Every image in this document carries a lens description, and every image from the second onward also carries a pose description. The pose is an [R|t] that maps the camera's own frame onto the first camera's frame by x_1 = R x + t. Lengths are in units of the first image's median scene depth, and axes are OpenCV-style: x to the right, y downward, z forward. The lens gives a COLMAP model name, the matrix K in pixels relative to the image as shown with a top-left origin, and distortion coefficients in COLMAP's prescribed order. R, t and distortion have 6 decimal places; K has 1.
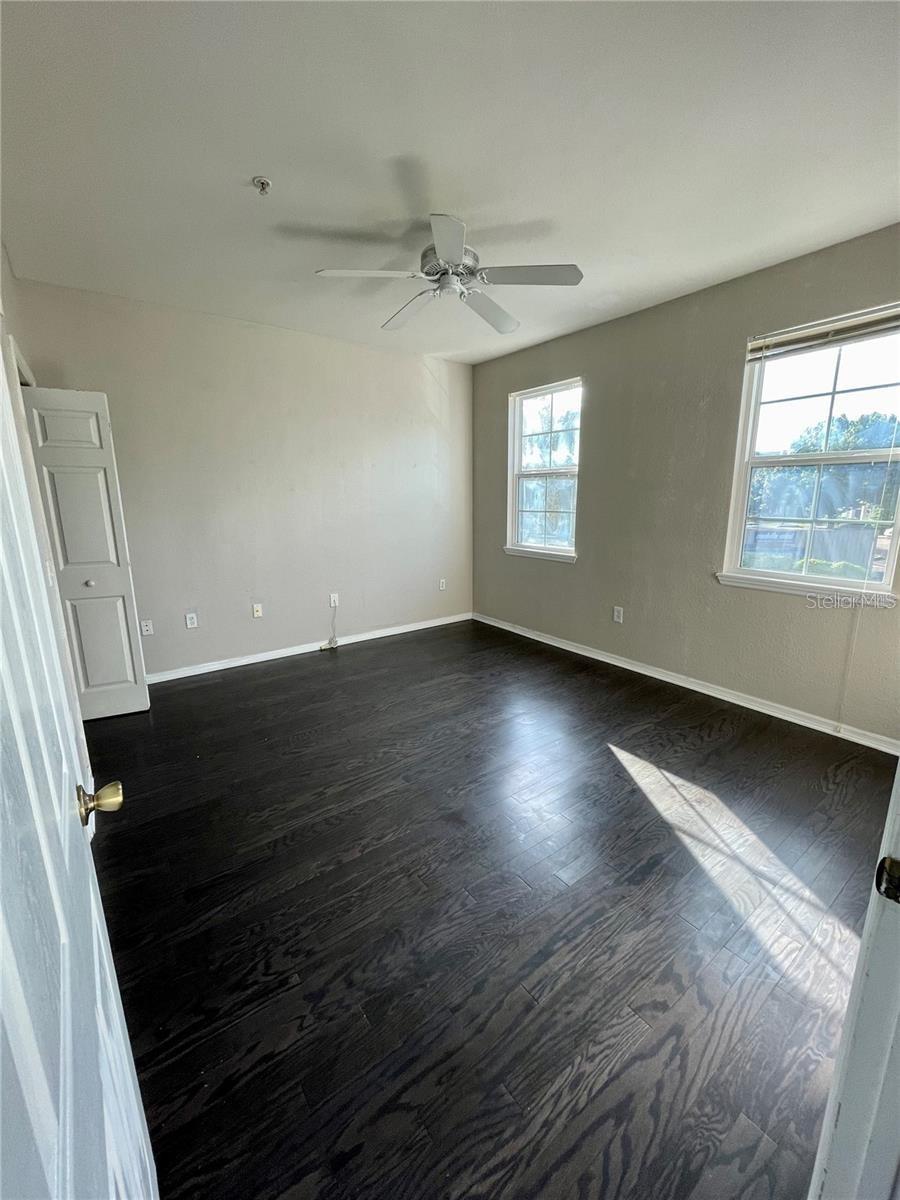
lens RADIAL K [[486.1, 0, 449.0], [0, 486.1, 597.8], [0, 0, 1]] dist [0.027404, 0.000091]
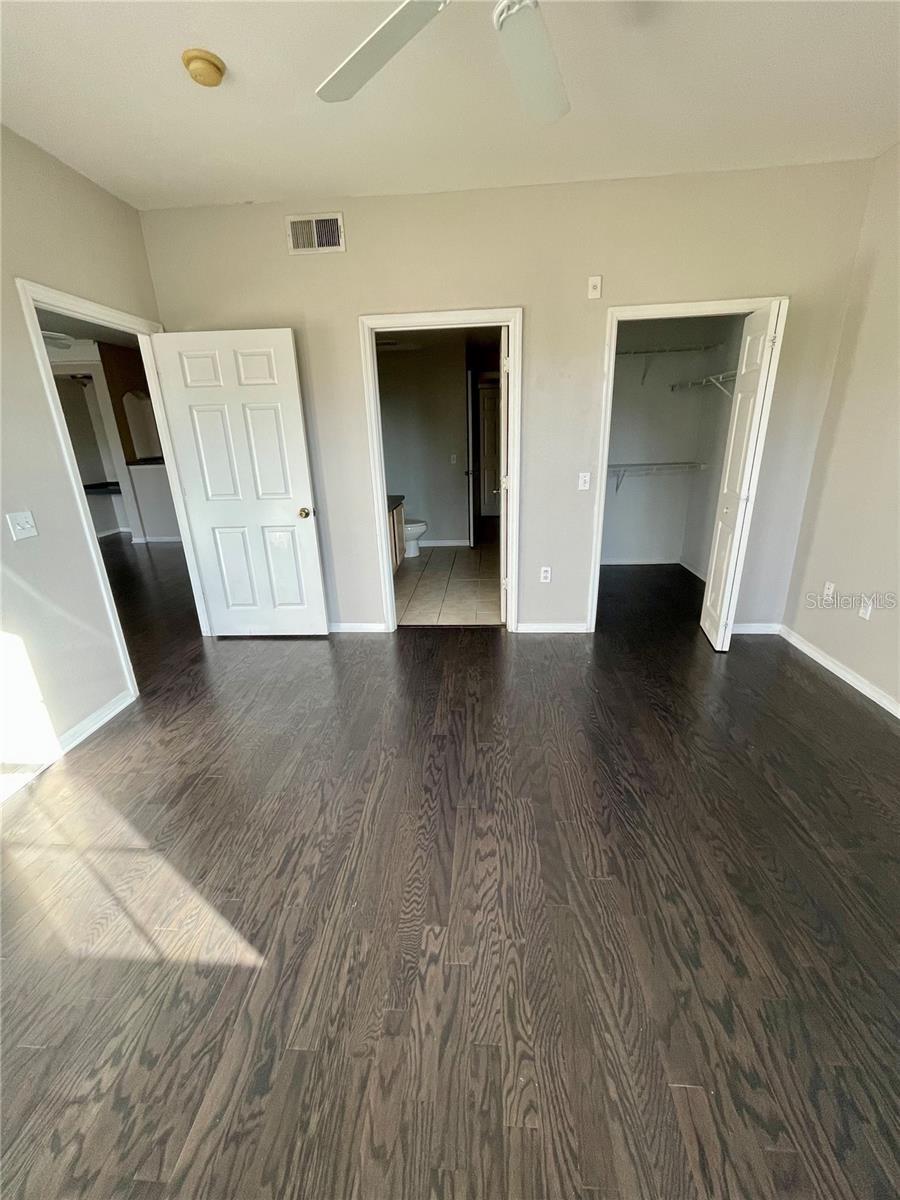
lens RADIAL K [[486.1, 0, 447.5], [0, 486.1, 597.4], [0, 0, 1]] dist [0.027404, 0.000091]
pose [[-0.644499, 0.284511, -0.709701, 0.560675], [-0.117478, 0.880324, 0.459597, -0.349439], [0.755527, 0.379584, -0.533944, 1.550474]]
